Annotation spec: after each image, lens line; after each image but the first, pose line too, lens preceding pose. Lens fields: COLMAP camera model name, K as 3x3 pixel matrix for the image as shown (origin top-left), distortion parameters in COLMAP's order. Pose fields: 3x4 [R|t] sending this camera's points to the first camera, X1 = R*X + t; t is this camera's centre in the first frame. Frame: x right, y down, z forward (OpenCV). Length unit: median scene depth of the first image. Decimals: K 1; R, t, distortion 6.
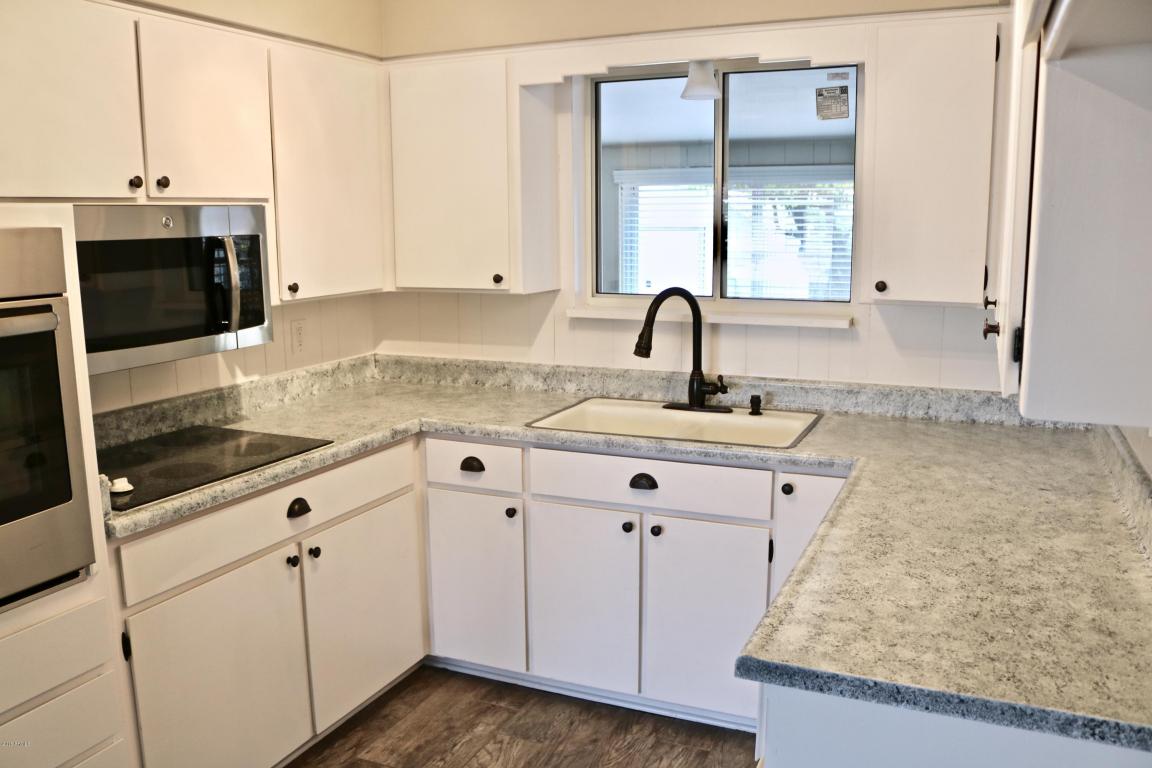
lens RADIAL K [[945.9, 0, 574.1], [0, 945.9, 392.4], [0, 0, 1]] dist [-0.161006, 0.129514]
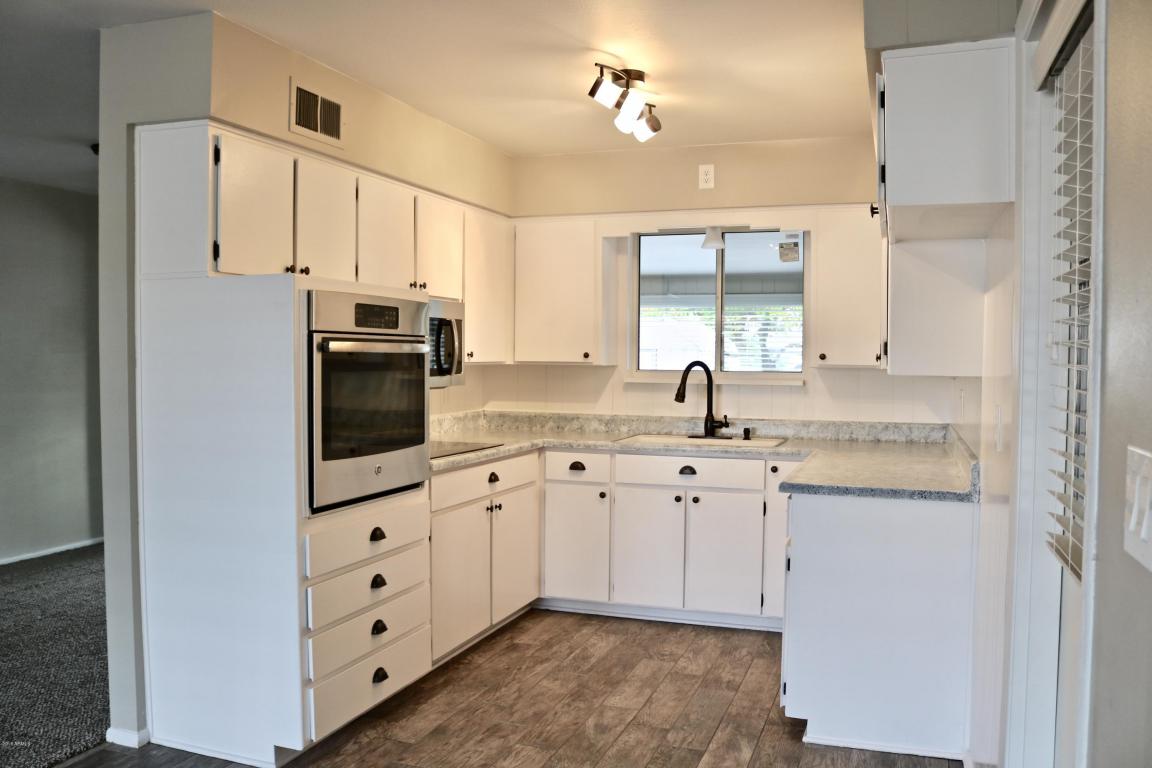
lens RADIAL K [[945.9, 0, 574.9], [0, 945.9, 386.5], [0, 0, 1]] dist [-0.161006, 0.129514]
pose [[0.996585, 0.013580, 0.081445, -0.247559], [-0.001499, 0.989195, -0.146595, 0.179756], [-0.082556, 0.145973, 0.985838, -0.616023]]
